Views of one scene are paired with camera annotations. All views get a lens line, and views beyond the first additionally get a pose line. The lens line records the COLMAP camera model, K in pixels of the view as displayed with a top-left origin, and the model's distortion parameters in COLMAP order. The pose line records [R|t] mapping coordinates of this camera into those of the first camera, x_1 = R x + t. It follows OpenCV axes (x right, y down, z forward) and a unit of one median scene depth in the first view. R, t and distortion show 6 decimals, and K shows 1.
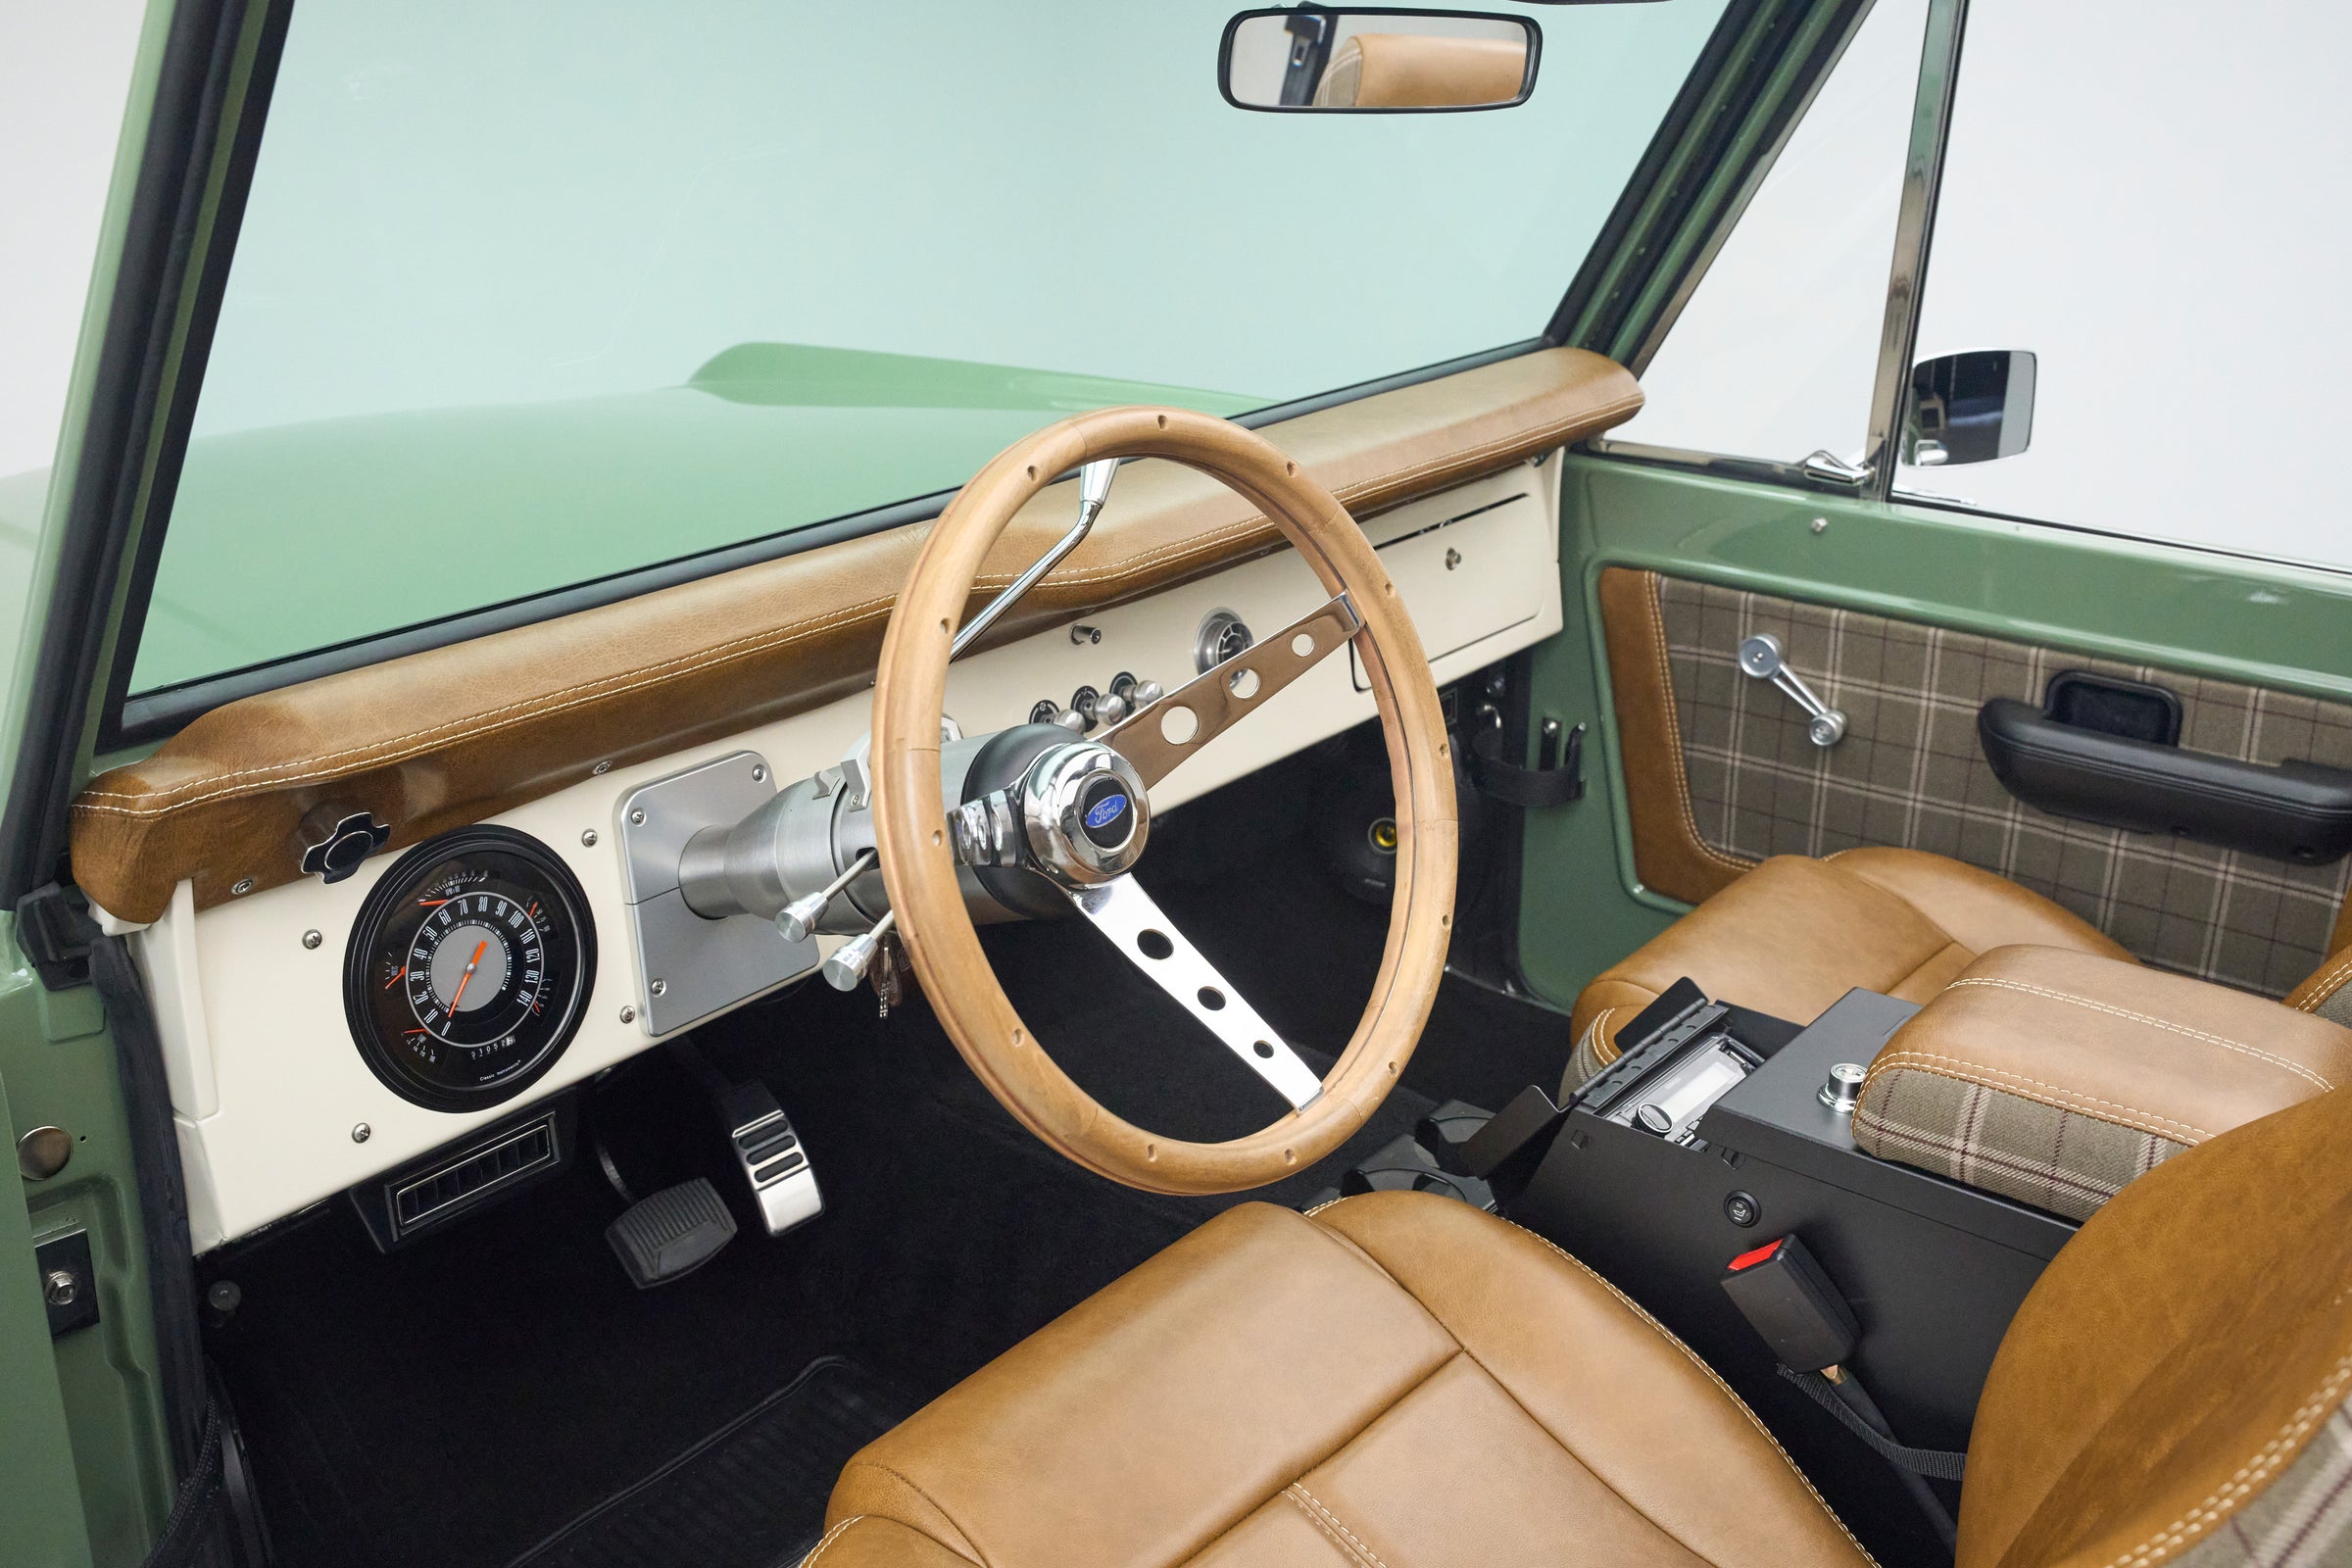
lens RADIAL K [[2229.9, 0, 1176.0], [0, 2229.9, 784.0], [0, 0, 1]] dist [0.022896, -0.000032]
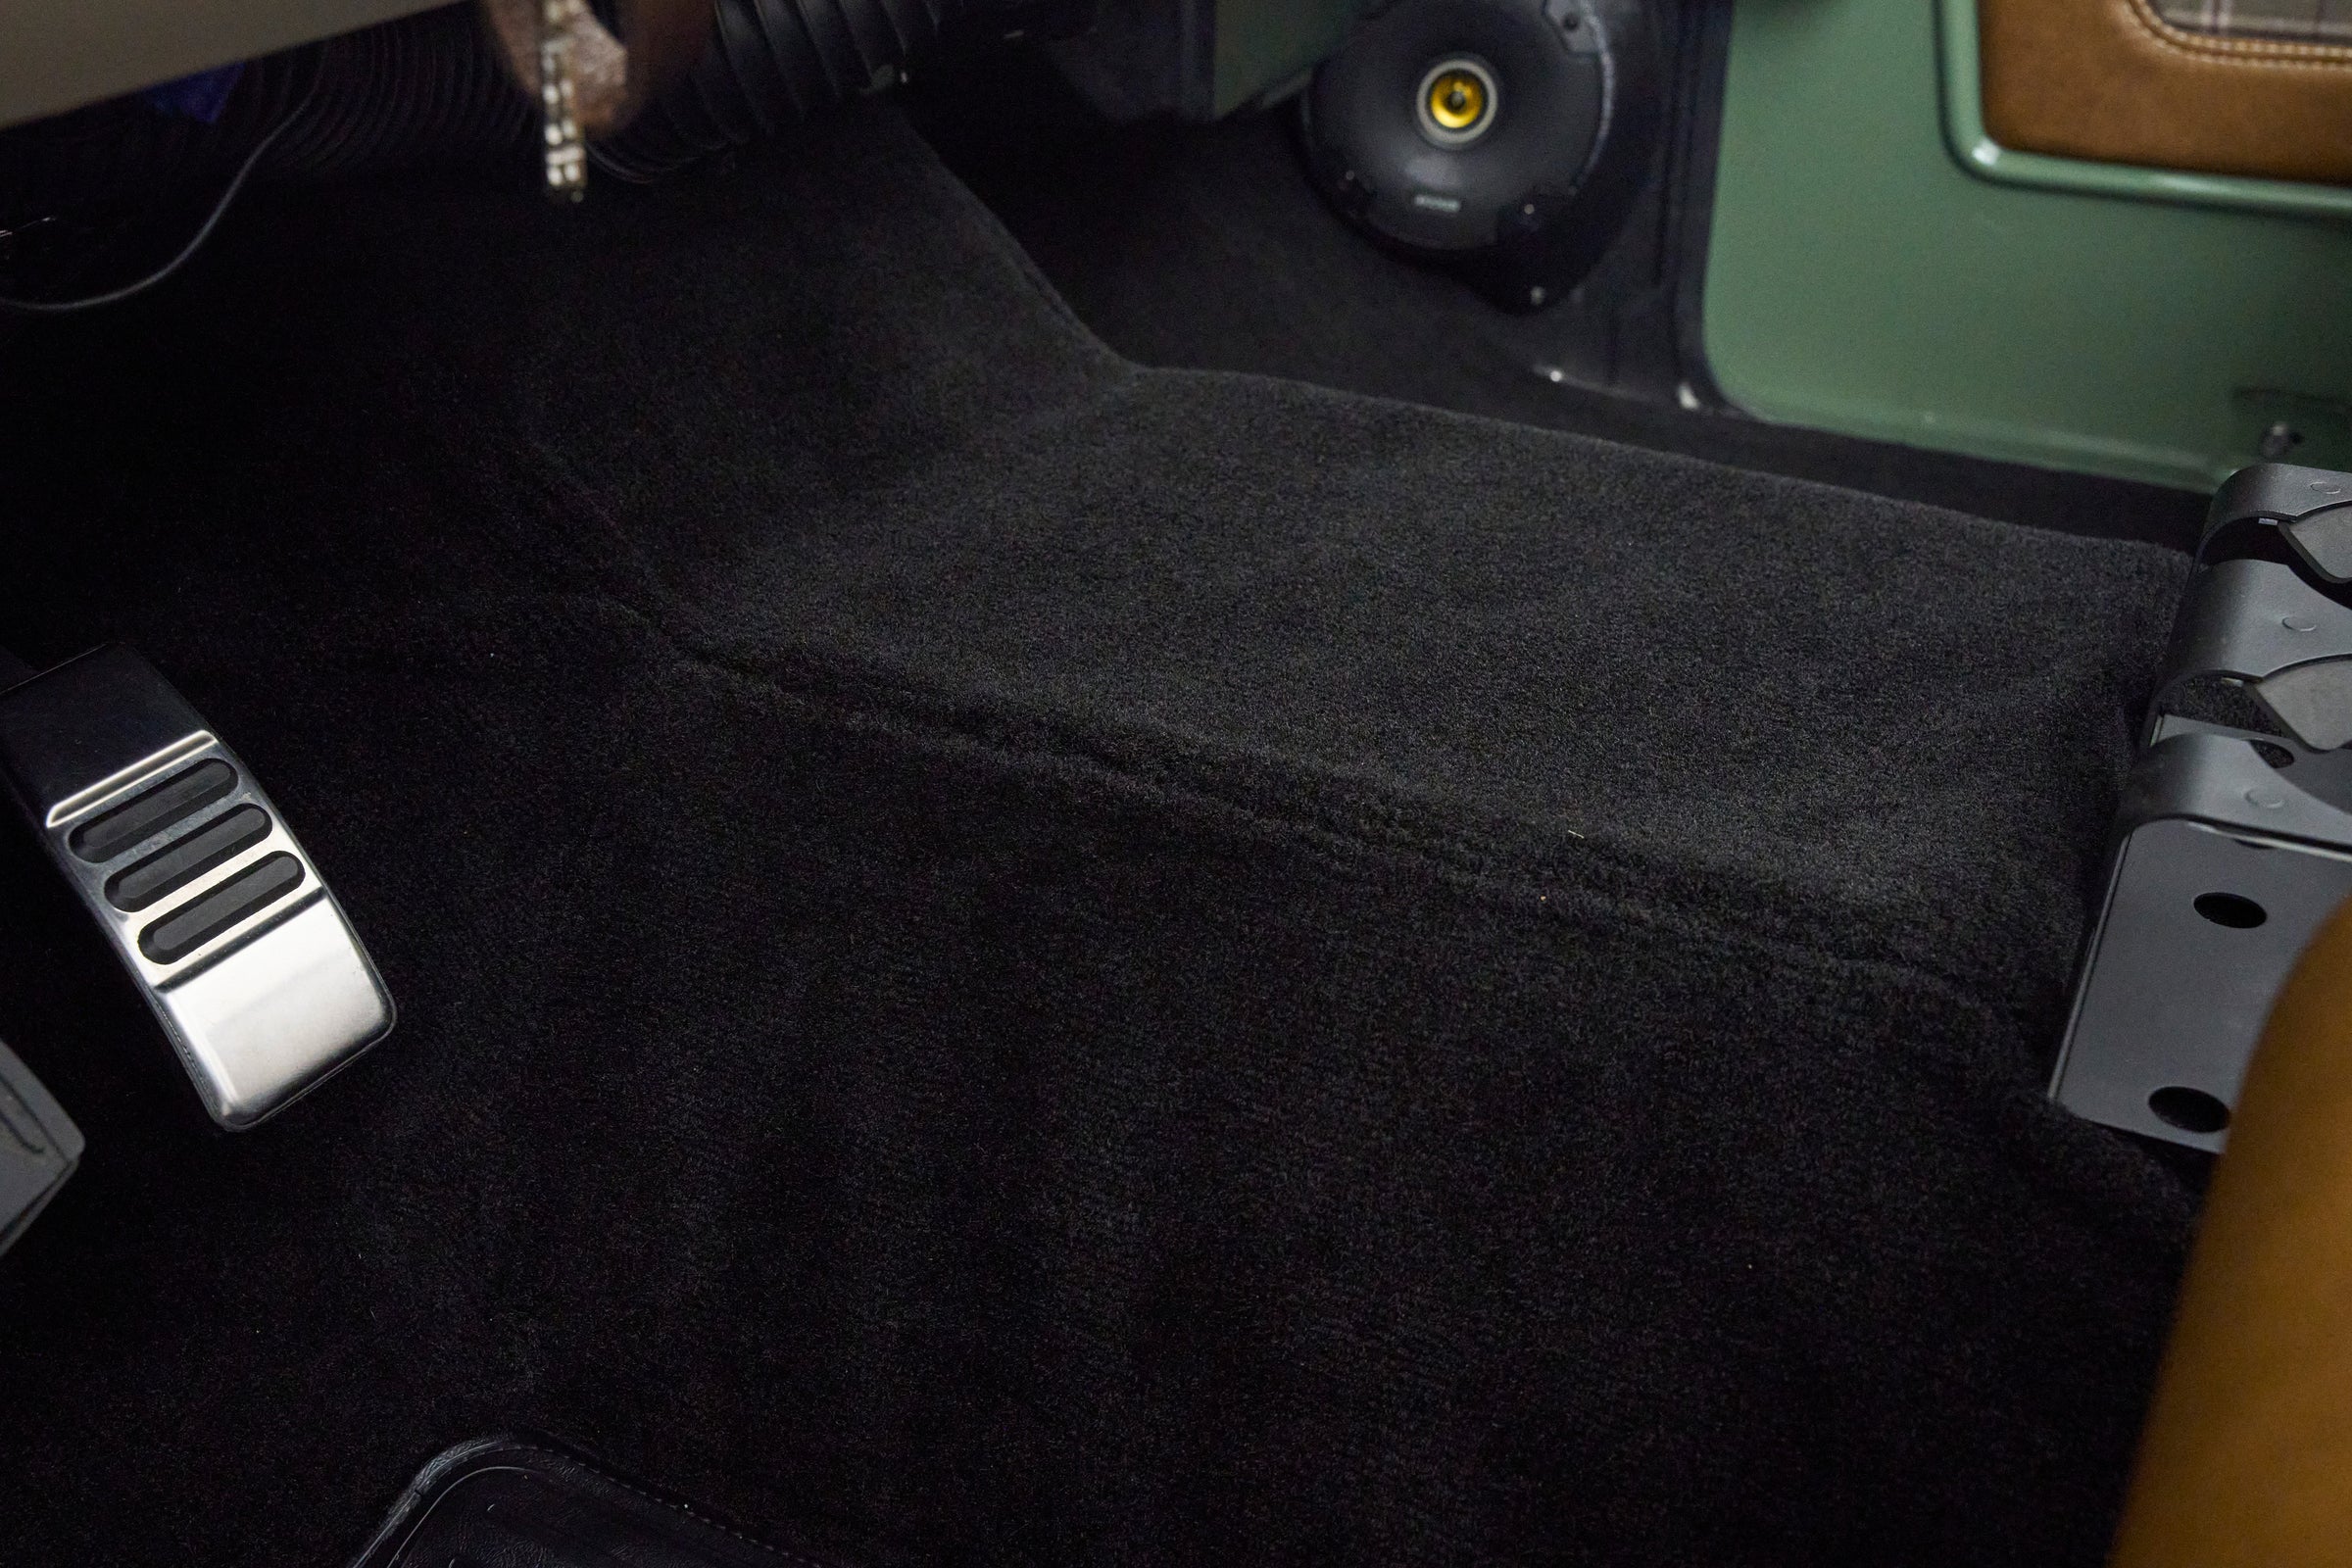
lens RADIAL K [[2229.9, 0, 1176.0], [0, 2229.9, 784.0], [0, 0, 1]] dist [0.022896, -0.000032]
pose [[0.974451, -0.114396, 0.193284, -0.100881], [0.083253, 0.983238, 0.162208, 0.108714], [-0.208601, -0.141972, 0.967641, 0.634623]]
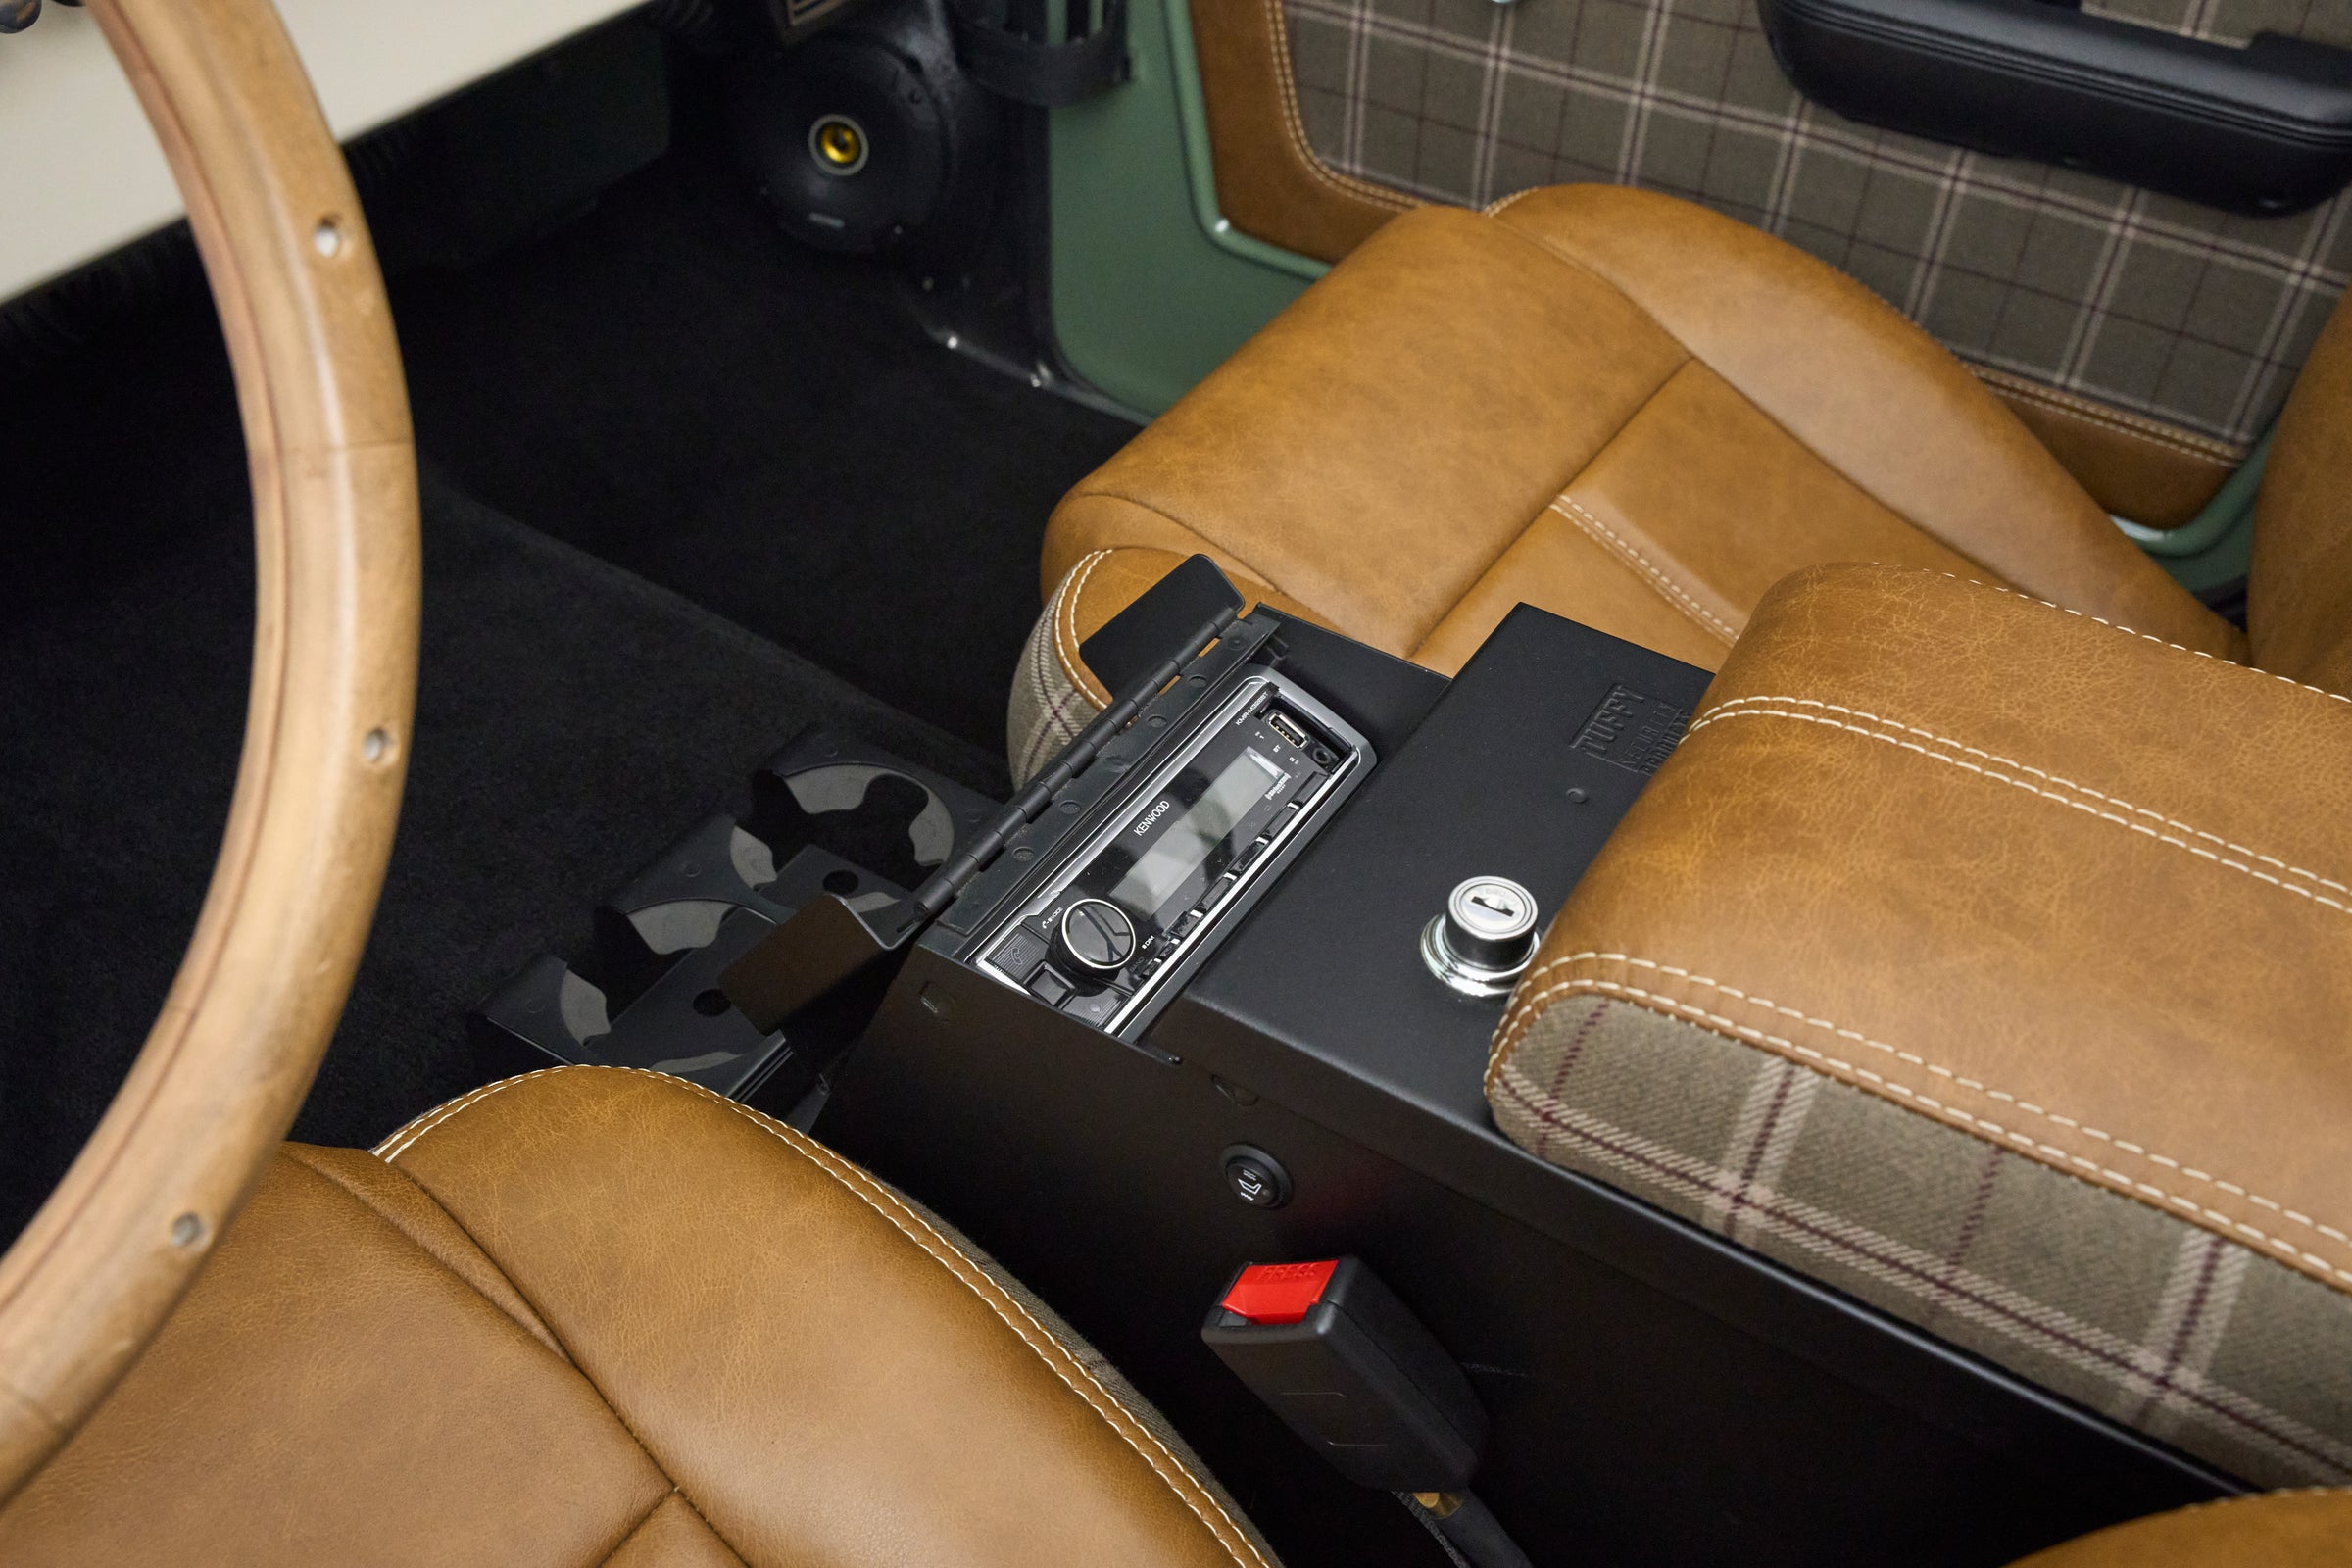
lens RADIAL K [[2229.9, 0, 1176.0], [0, 2229.9, 784.0], [0, 0, 1]] dist [0.022896, -0.000032]
pose [[0.990844, -0.057551, 0.122134, 0.126627], [0.011391, 0.937011, 0.349114, -0.034157], [-0.134533, -0.344526, 0.929087, 0.410319]]
